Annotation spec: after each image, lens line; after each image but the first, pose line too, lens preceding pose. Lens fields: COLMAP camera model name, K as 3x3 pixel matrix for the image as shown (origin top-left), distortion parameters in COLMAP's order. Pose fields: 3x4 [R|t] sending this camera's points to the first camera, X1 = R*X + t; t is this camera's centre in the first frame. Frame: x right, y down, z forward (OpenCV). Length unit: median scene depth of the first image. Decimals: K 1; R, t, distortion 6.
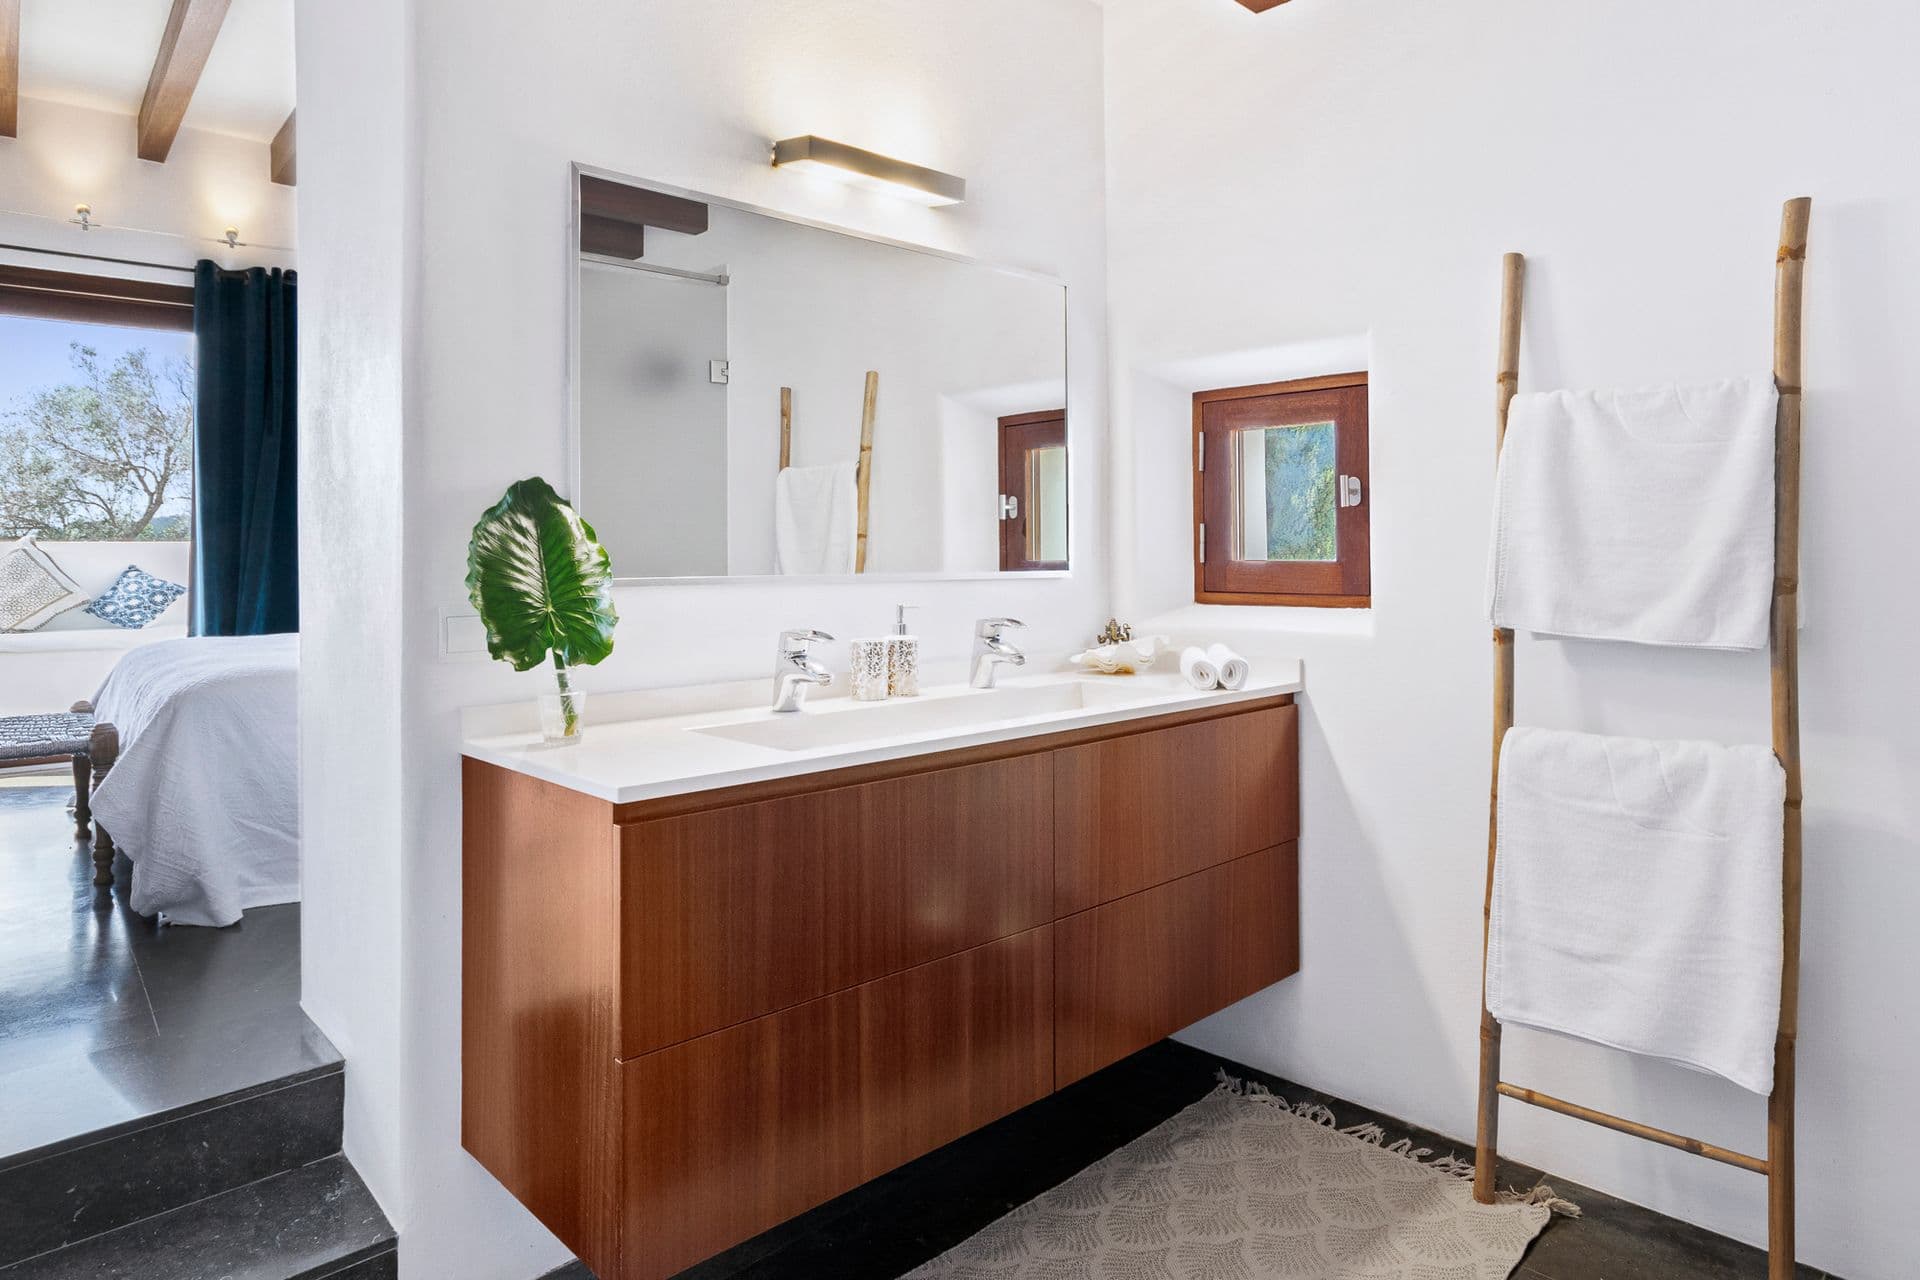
lens RADIAL K [[1132.8, 0, 964.1], [0, 1132.8, 551.7], [0, 0, 1]] dist [-0.015723, 0.000900]
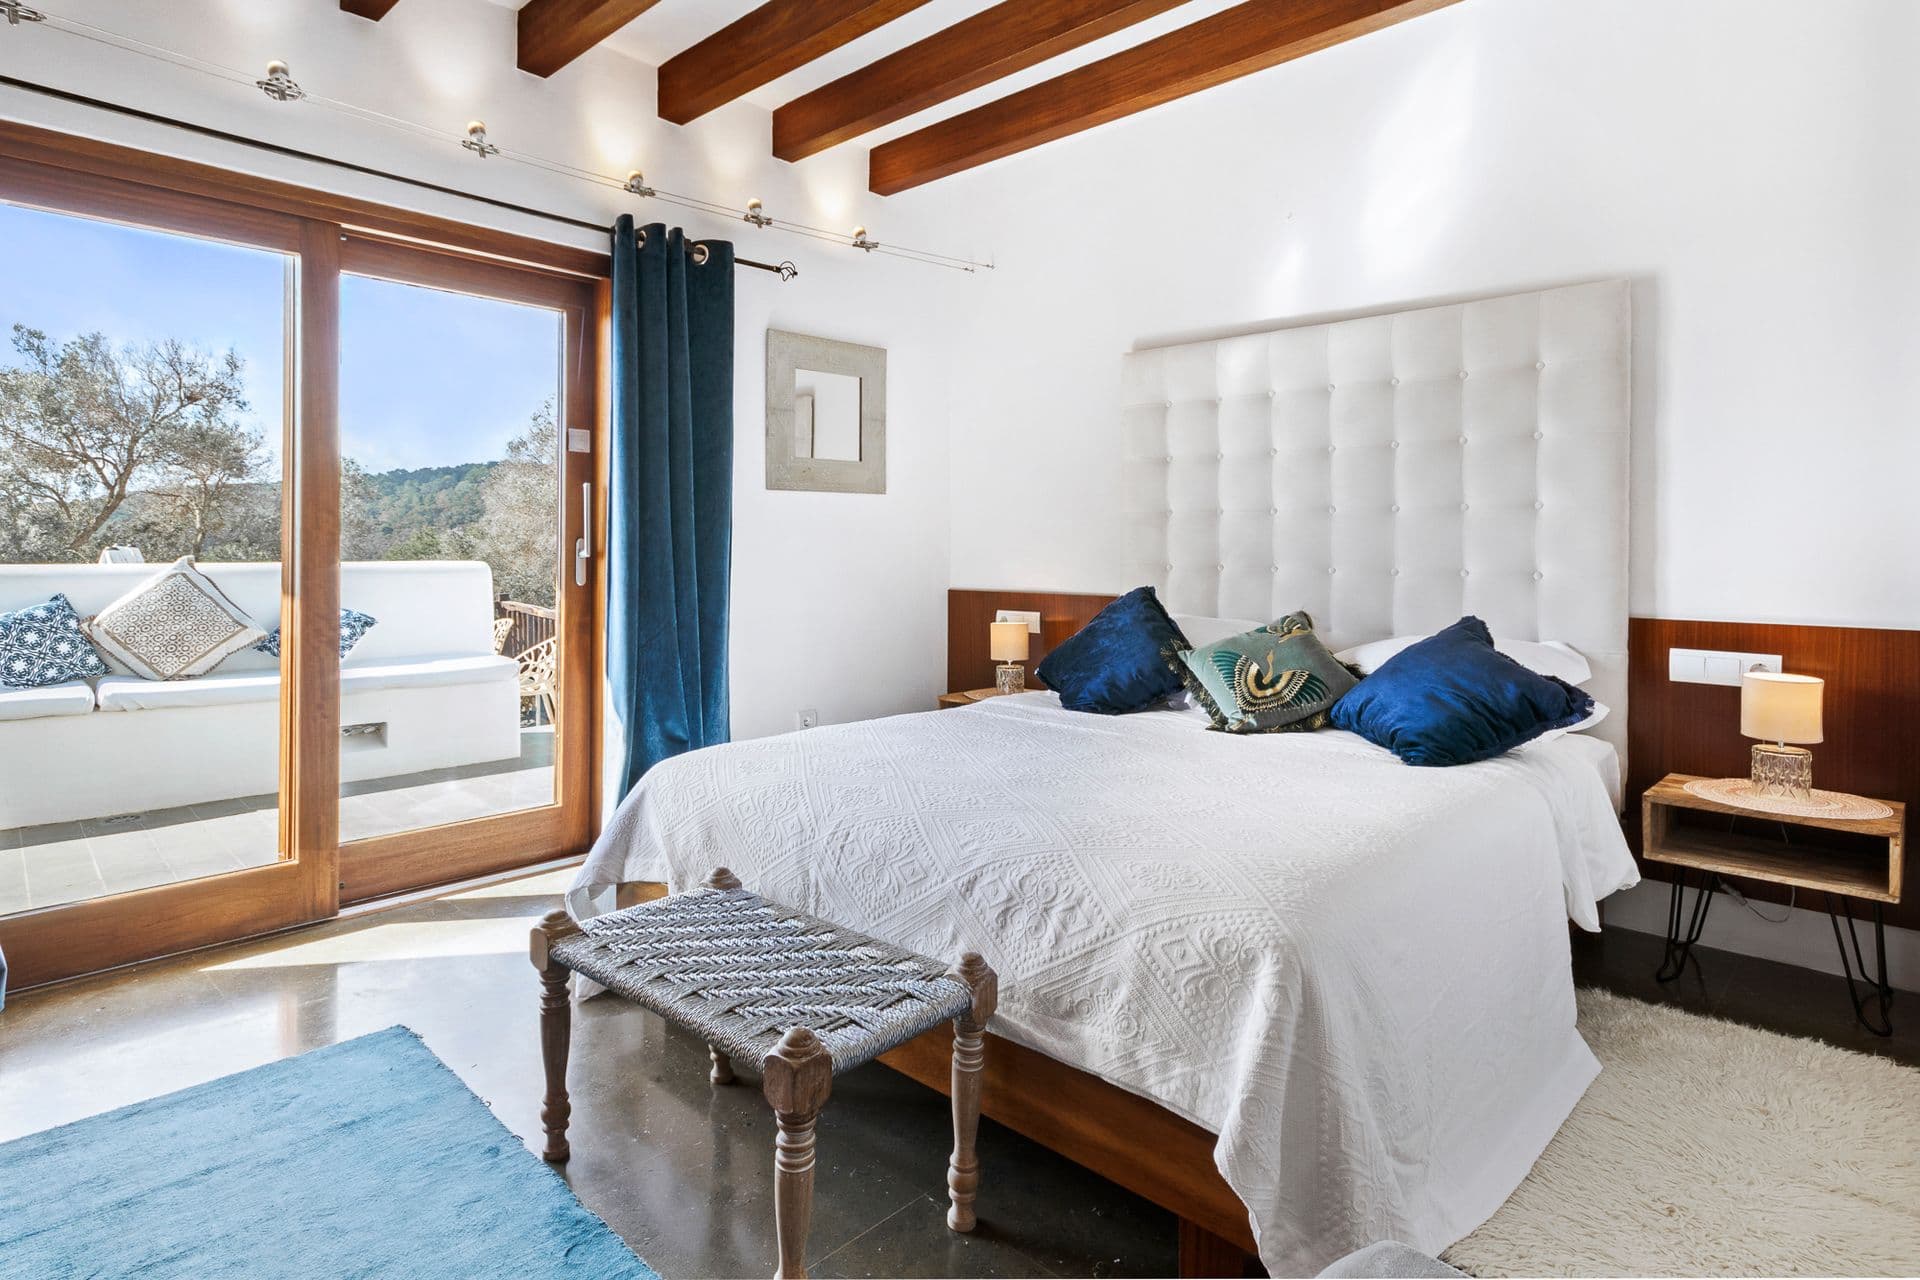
lens RADIAL K [[1033.8, 0, 971.9], [0, 1033.8, 540.3], [0, 0, 1]] dist [-0.008447, 0.000859]
pose [[0.993522, 0.007224, 0.113407, -0.111436], [-0.006779, 0.999968, -0.004311, -0.008160], [-0.113434, 0.003514, 0.993539, 0.062968]]
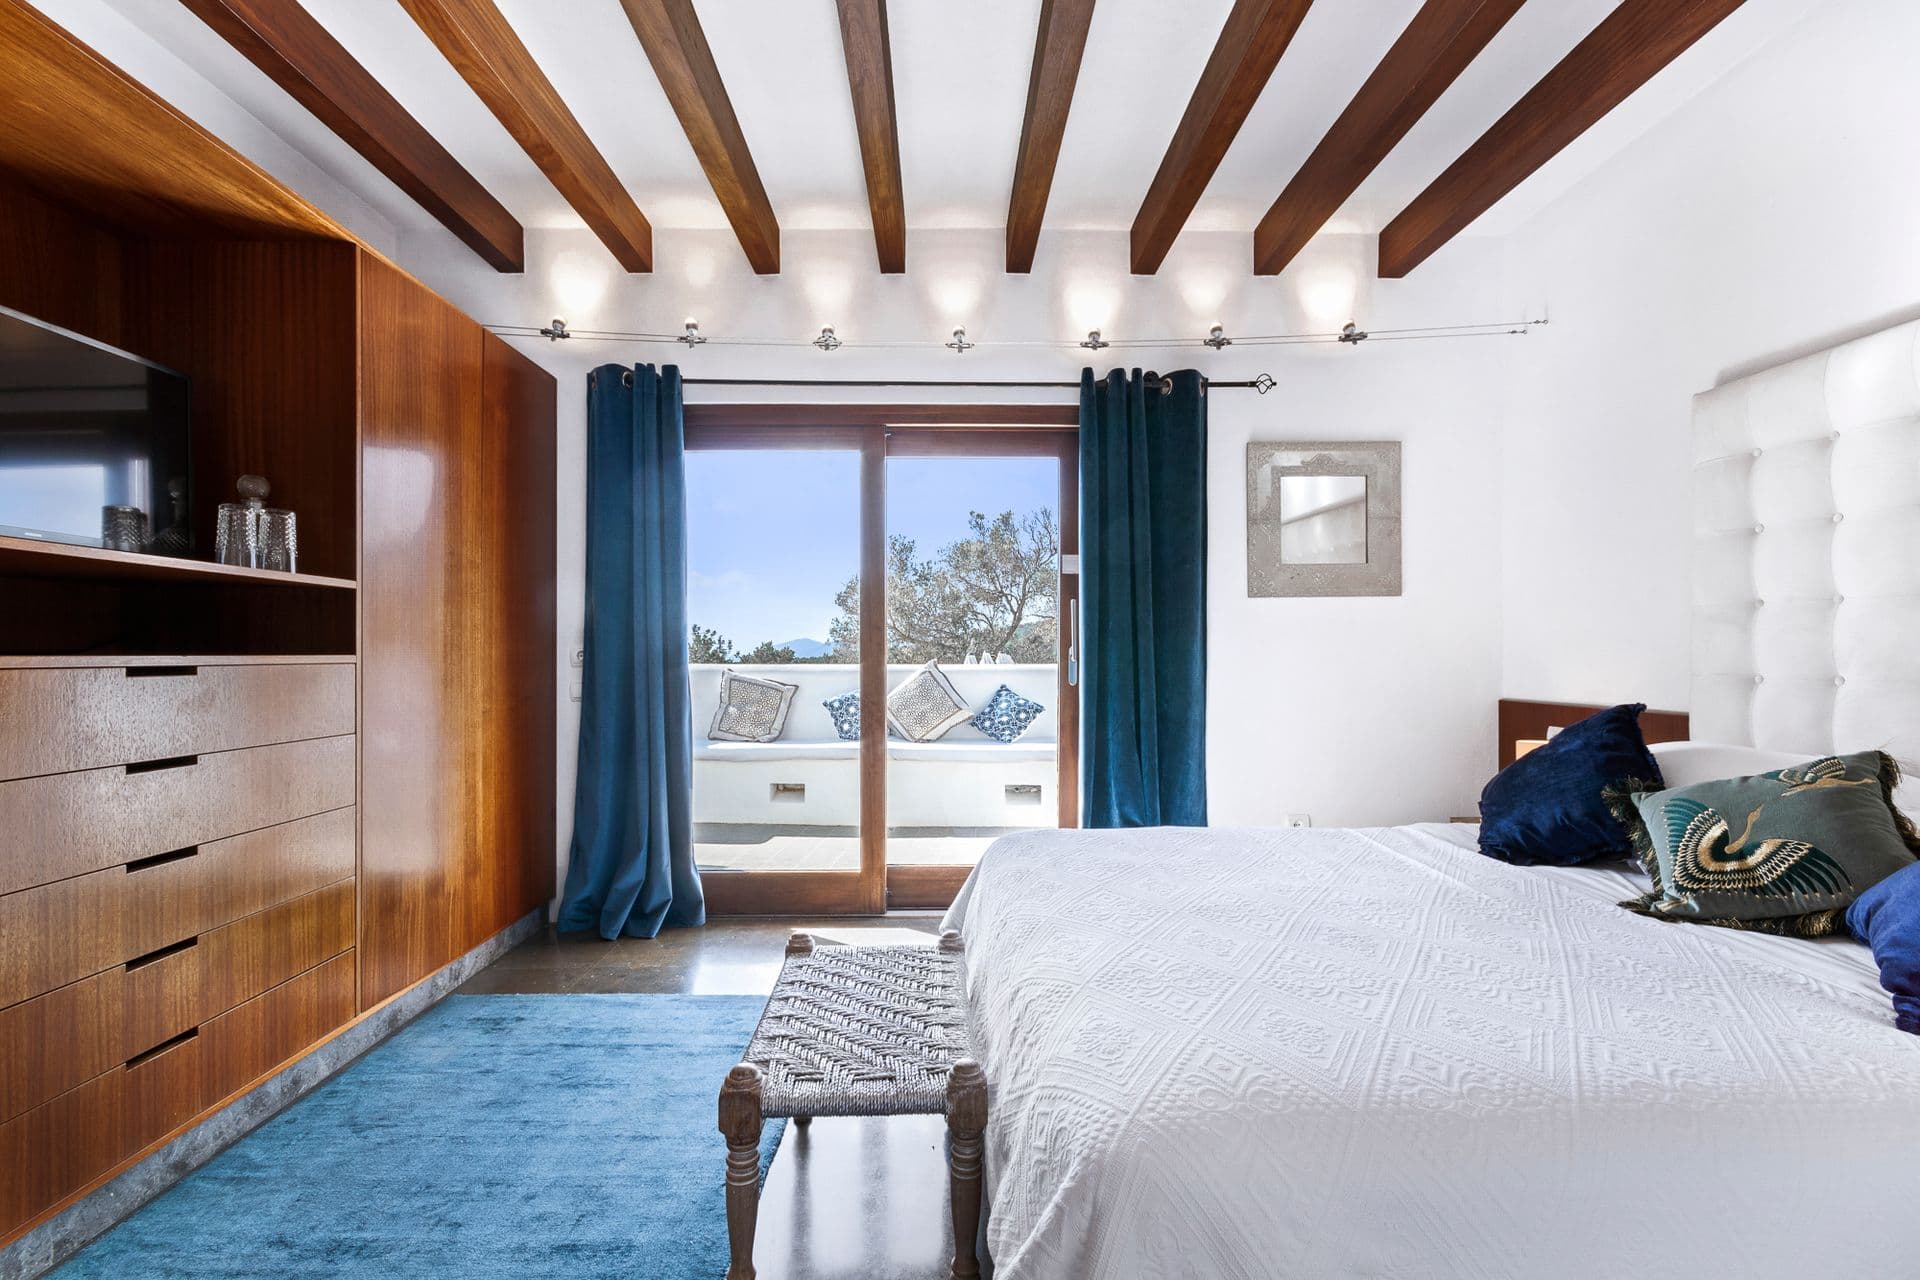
lens RADIAL K [[898.4, 0, 949.1], [0, 898.4, 650.7], [0, 0, 1]] dist [-0.004335, -0.000178]
pose [[0.765690, 0.001615, -0.643208, -0.063471], [0.000978, 0.999993, 0.003674, -0.008499], [0.643209, -0.003442, 0.765683, 0.086099]]
